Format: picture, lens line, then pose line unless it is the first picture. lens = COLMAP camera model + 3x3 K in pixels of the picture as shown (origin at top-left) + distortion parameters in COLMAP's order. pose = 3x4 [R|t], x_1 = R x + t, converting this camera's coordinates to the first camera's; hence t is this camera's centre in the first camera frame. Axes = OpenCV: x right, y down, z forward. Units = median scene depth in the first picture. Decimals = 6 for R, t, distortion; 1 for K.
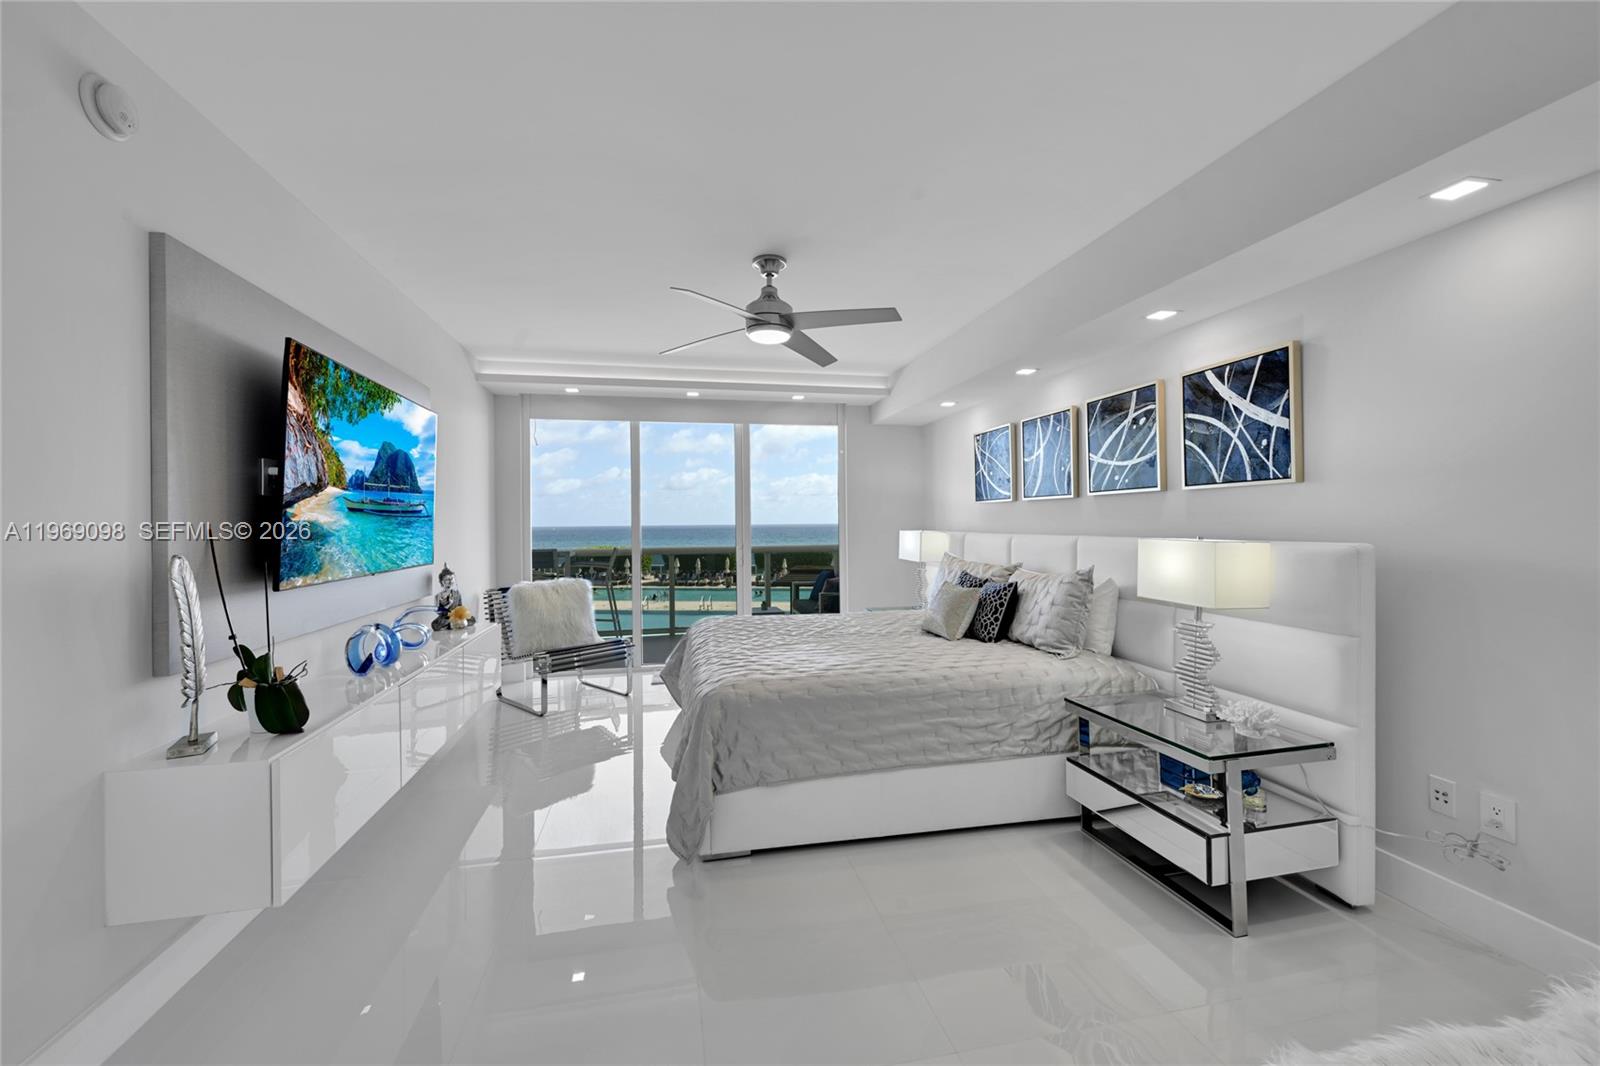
lens RADIAL K [[604.9, 0, 805.4], [0, 604.9, 522.7], [0, 0, 1]] dist [0.026628, 0.000006]
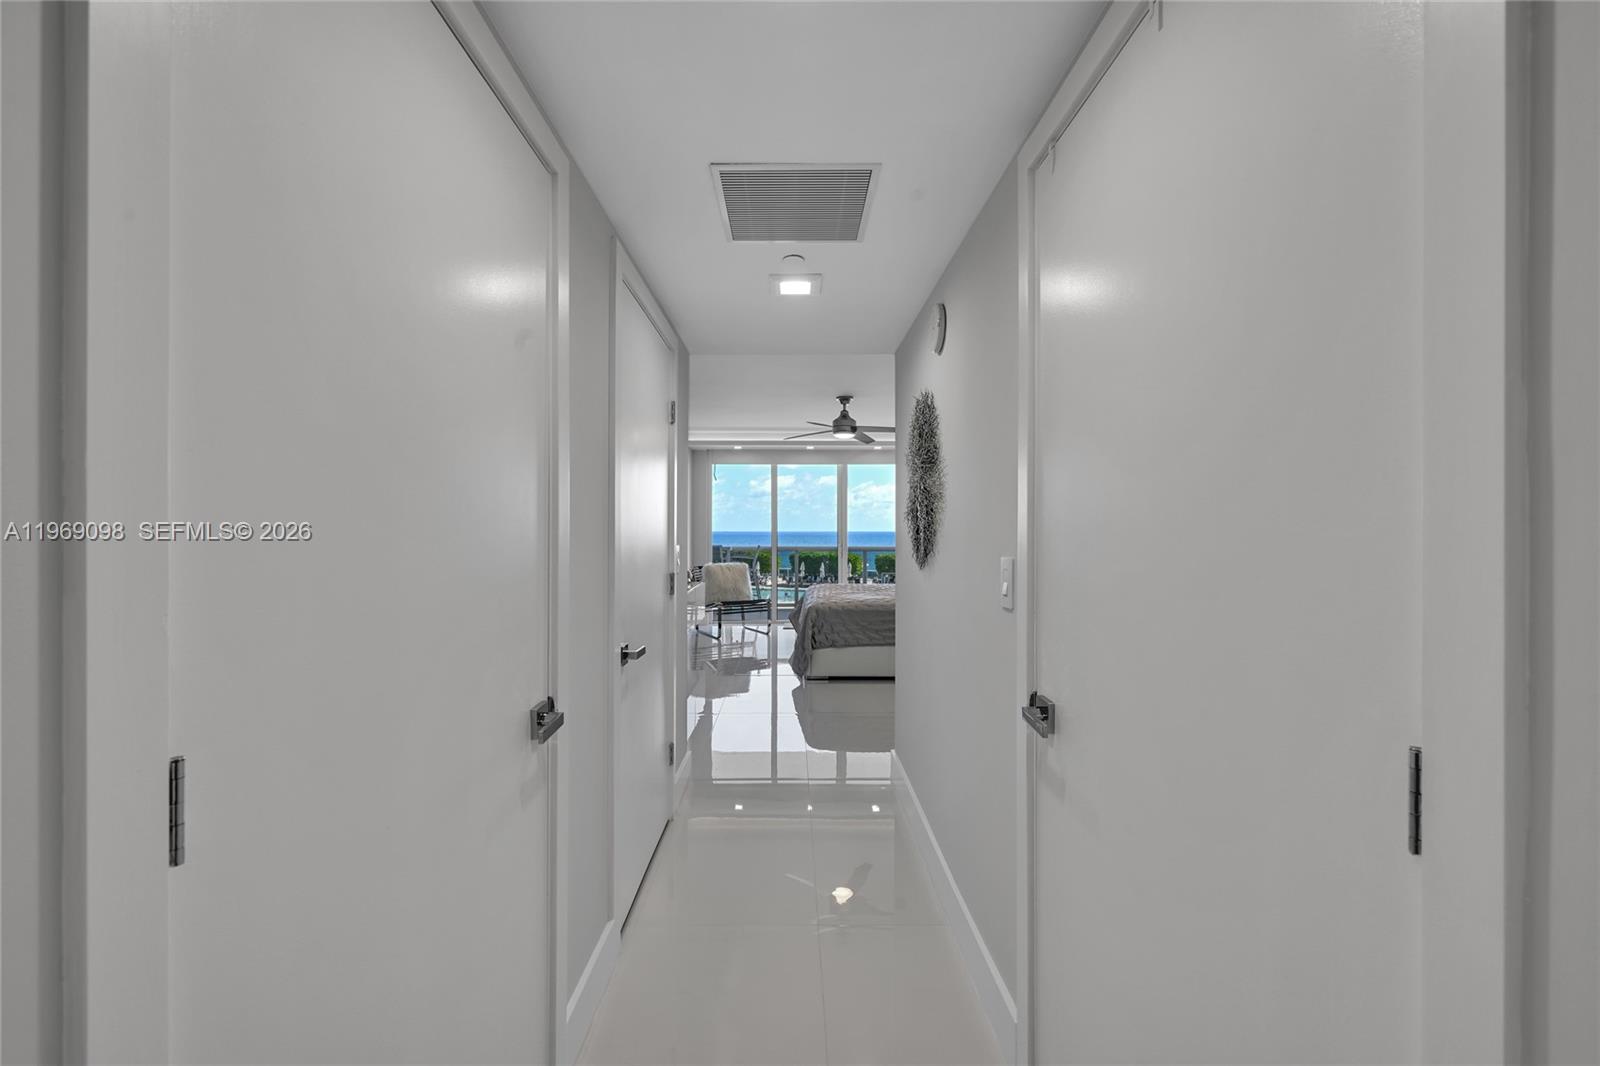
lens RADIAL K [[661.5, 0, 800.0], [0, 661.5, 533.0], [0, 0, 1]] dist [-0.001431, -0.000047]
pose [[0.976731, 0.011270, -0.214172, 0.167338], [-0.010878, 0.999936, 0.003008, 0.004874], [0.214193, -0.000608, 0.976791, -0.721264]]
